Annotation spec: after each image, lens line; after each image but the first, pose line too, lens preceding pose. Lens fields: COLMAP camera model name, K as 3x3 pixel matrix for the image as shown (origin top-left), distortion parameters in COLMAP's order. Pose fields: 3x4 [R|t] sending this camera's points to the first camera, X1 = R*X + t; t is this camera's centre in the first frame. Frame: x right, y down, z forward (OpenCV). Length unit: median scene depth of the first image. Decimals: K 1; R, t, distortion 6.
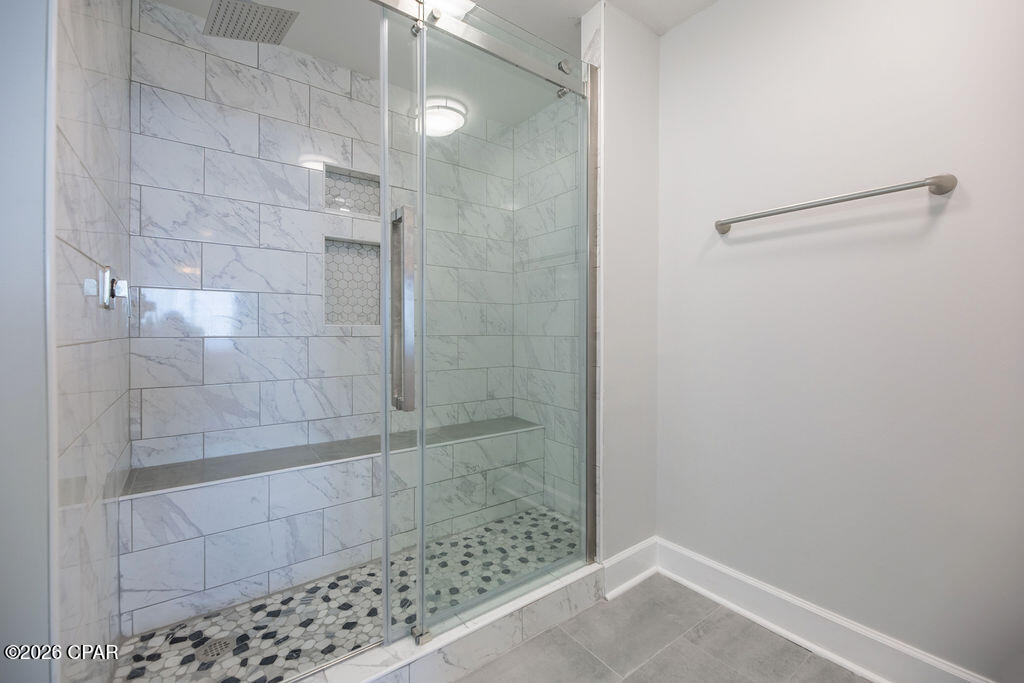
lens RADIAL K [[418.6, 0, 515.9], [0, 418.6, 332.2], [0, 0, 1]] dist [-0.002122, -0.001913]
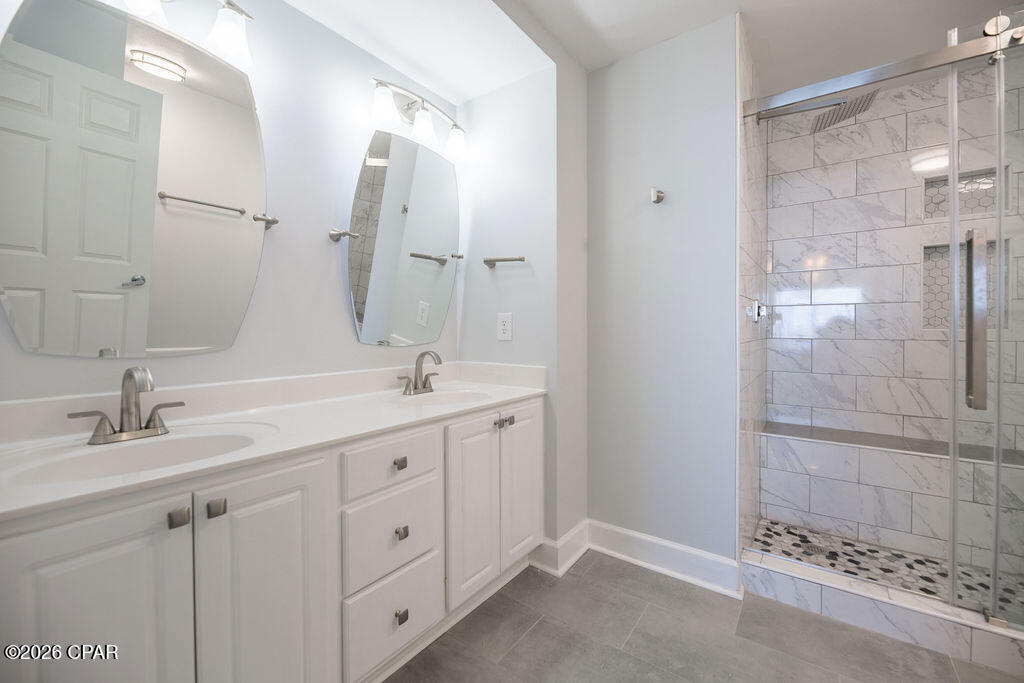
lens RADIAL K [[418.6, 0, 515.3], [0, 418.6, 332.5], [0, 0, 1]] dist [-0.002122, -0.001913]
pose [[0.280717, 0.005335, -0.959776, 0.337228], [-0.002312, 0.999985, 0.004882, -0.015082], [0.959788, 0.000848, 0.280725, -0.369184]]
